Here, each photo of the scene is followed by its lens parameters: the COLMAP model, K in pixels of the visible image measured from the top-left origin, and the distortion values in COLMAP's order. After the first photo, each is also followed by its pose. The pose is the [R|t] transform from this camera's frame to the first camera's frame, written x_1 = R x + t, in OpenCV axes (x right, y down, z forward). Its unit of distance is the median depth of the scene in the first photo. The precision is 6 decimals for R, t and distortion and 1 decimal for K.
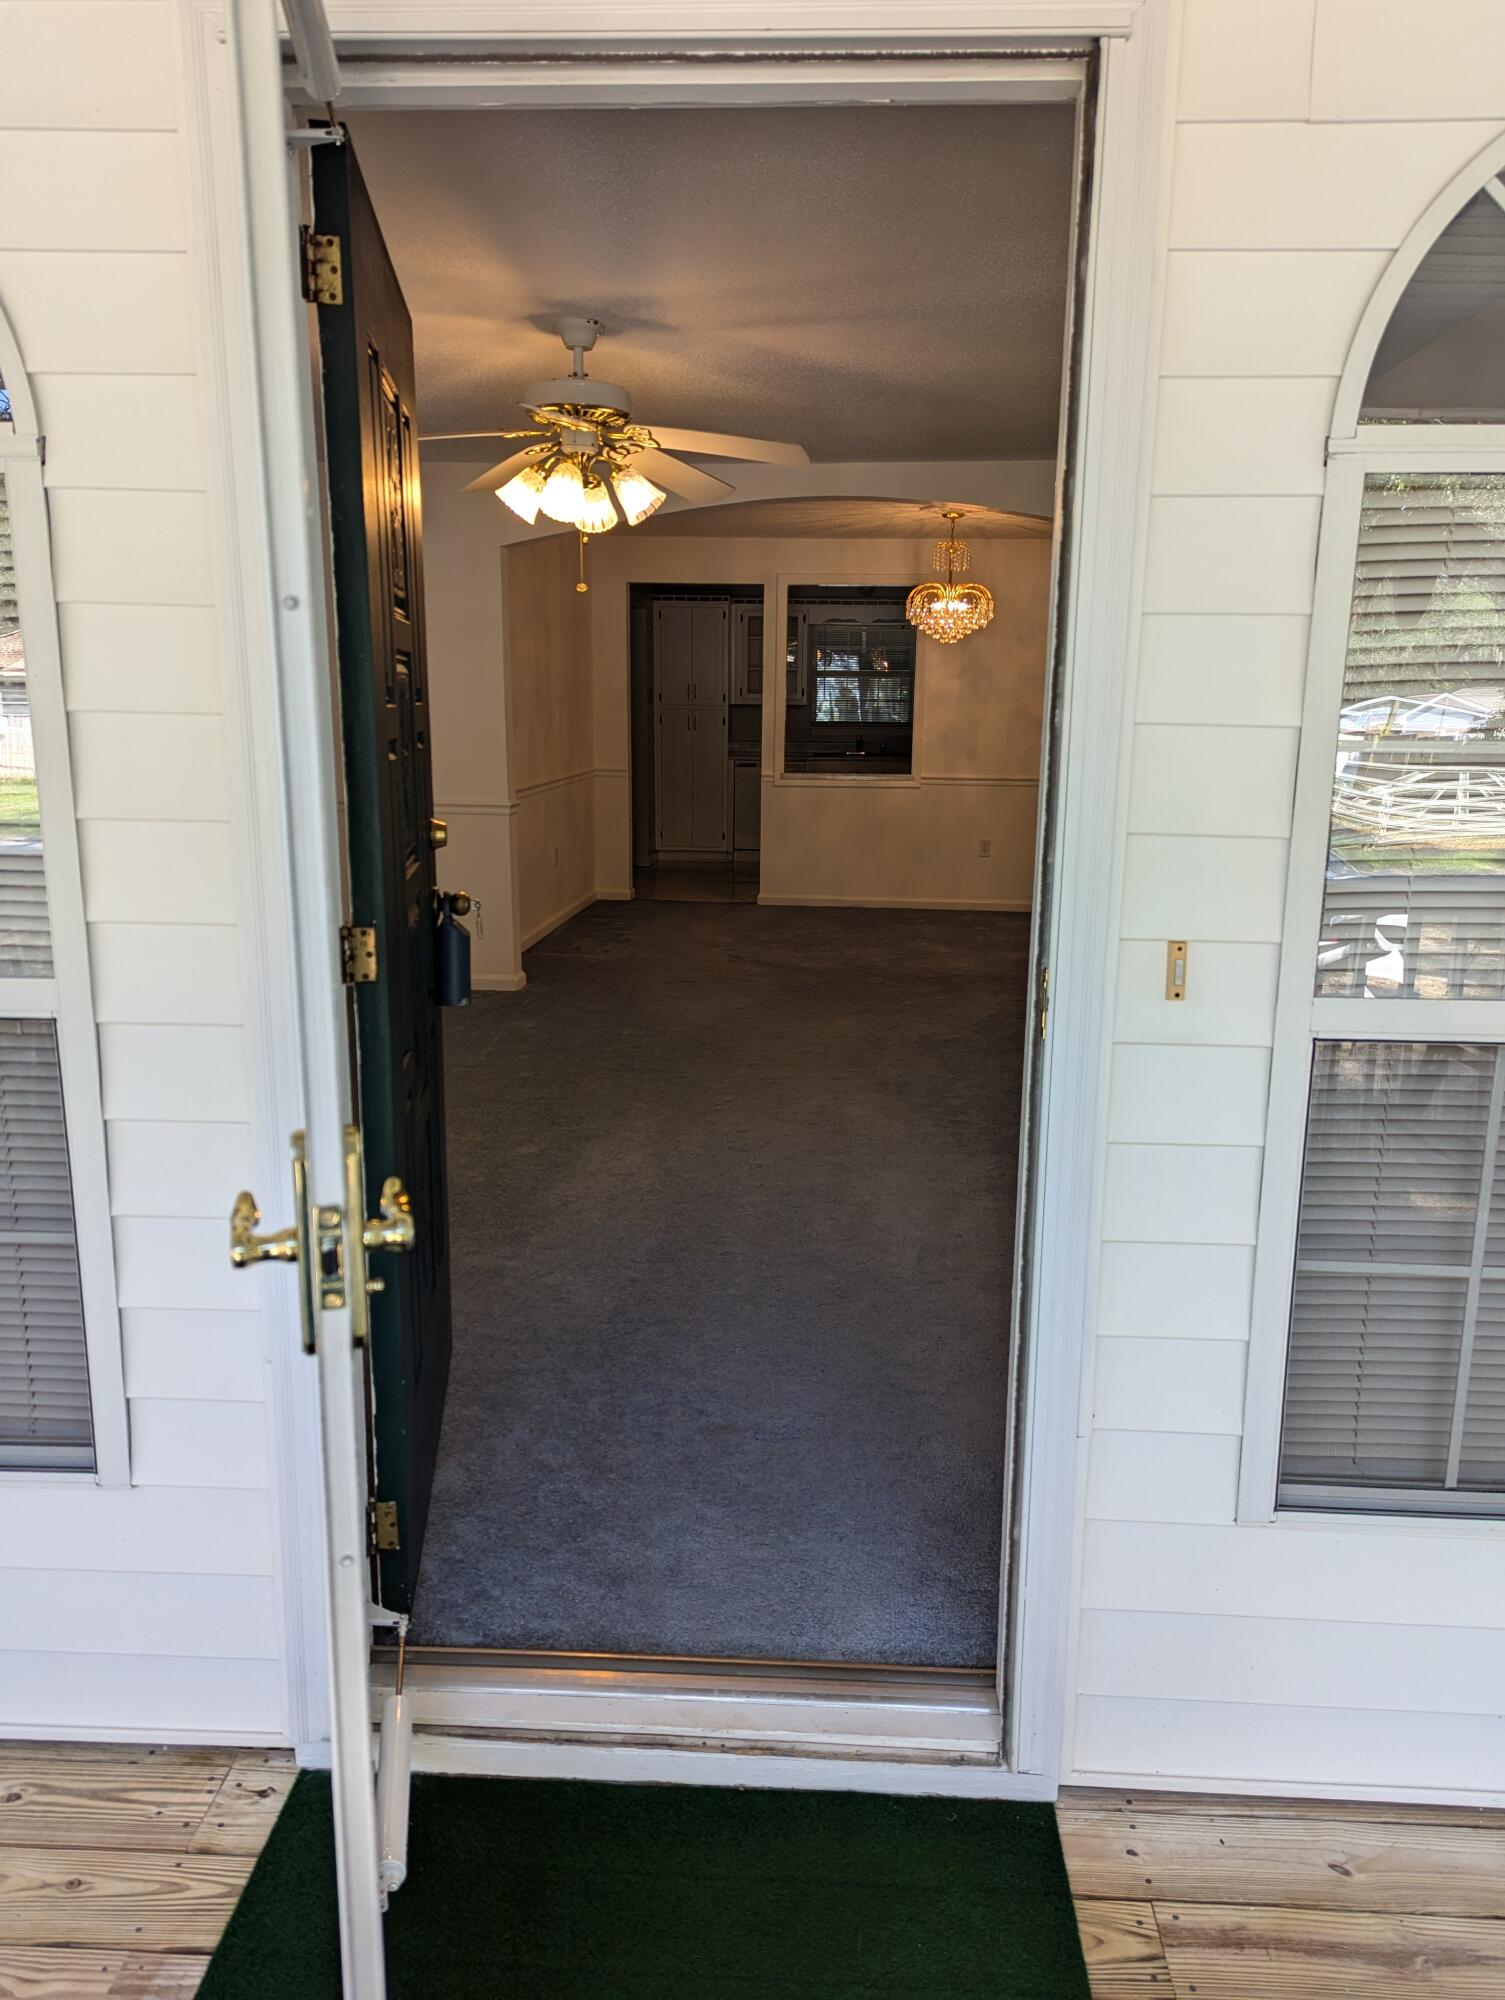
lens RADIAL K [[1451.6, 0, 752.5], [0, 1451.6, 1000.0], [0, 0, 1]] dist [0.110173, -0.125525]
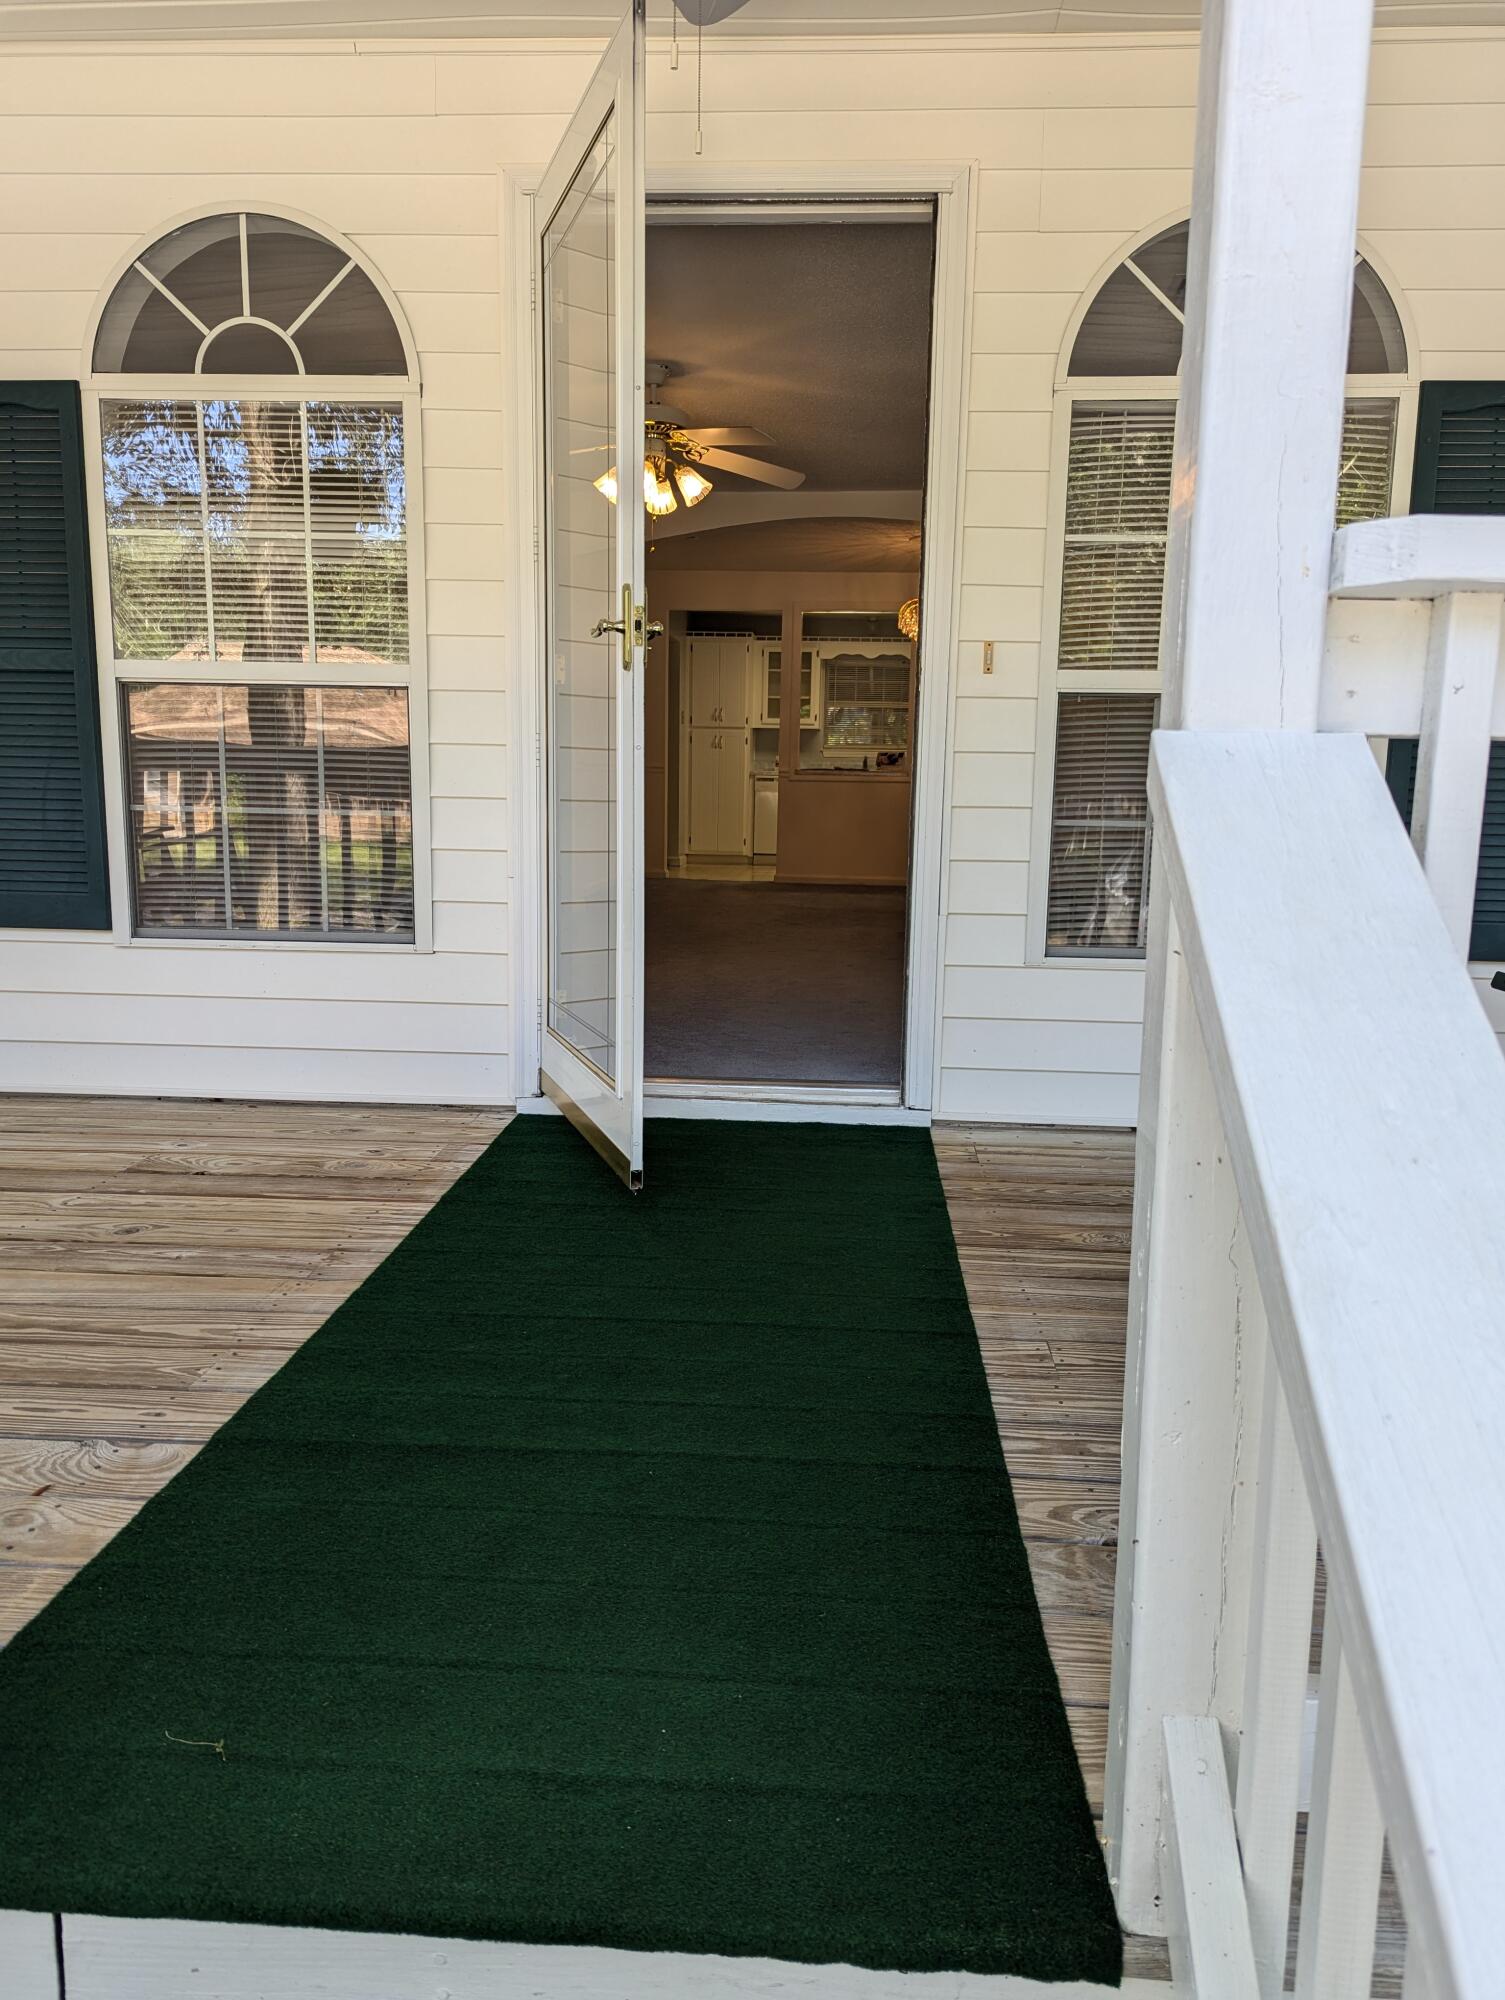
lens RADIAL K [[1451.6, 0, 752.5], [0, 1451.6, 1000.0], [0, 0, 1]] dist [0.110173, -0.125525]
pose [[0.999875, 0.010366, -0.011968, 0.004929], [-0.011030, 0.998324, -0.056813, 0.537174], [0.011359, 0.056938, 0.998313, -0.902466]]
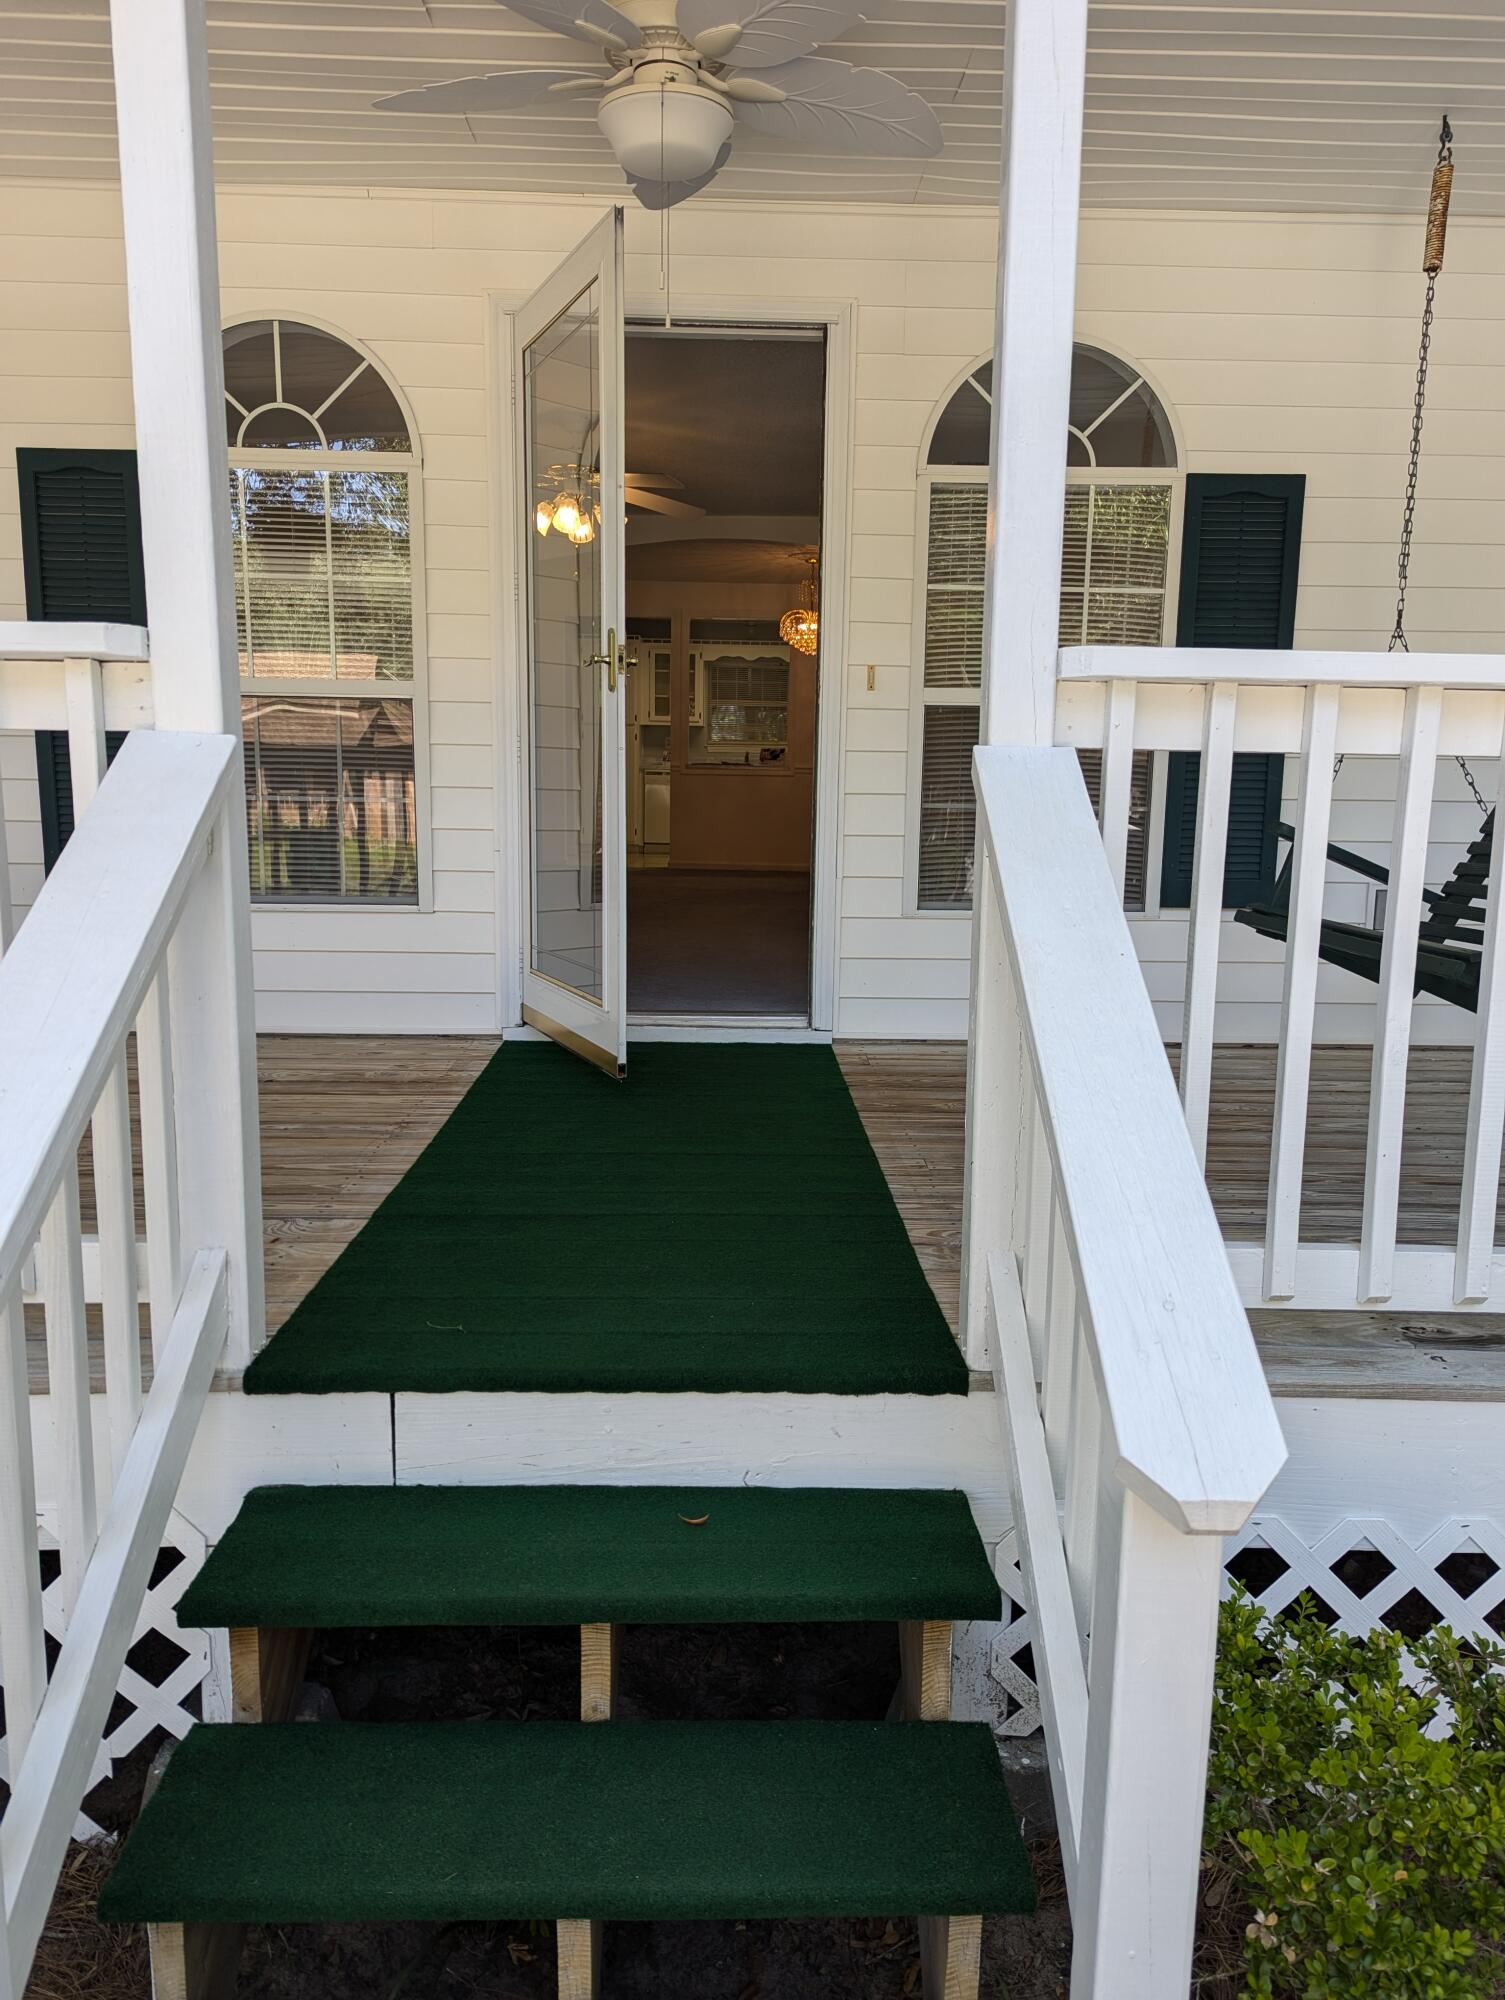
lens RADIAL K [[1451.6, 0, 752.5], [0, 1451.6, 1000.0], [0, 0, 1]] dist [0.110173, -0.125525]
pose [[0.997153, -0.005816, 0.075183, -0.103197], [0.009822, 0.998545, -0.053018, 0.651498], [-0.074765, 0.053605, 0.995759, -1.430456]]
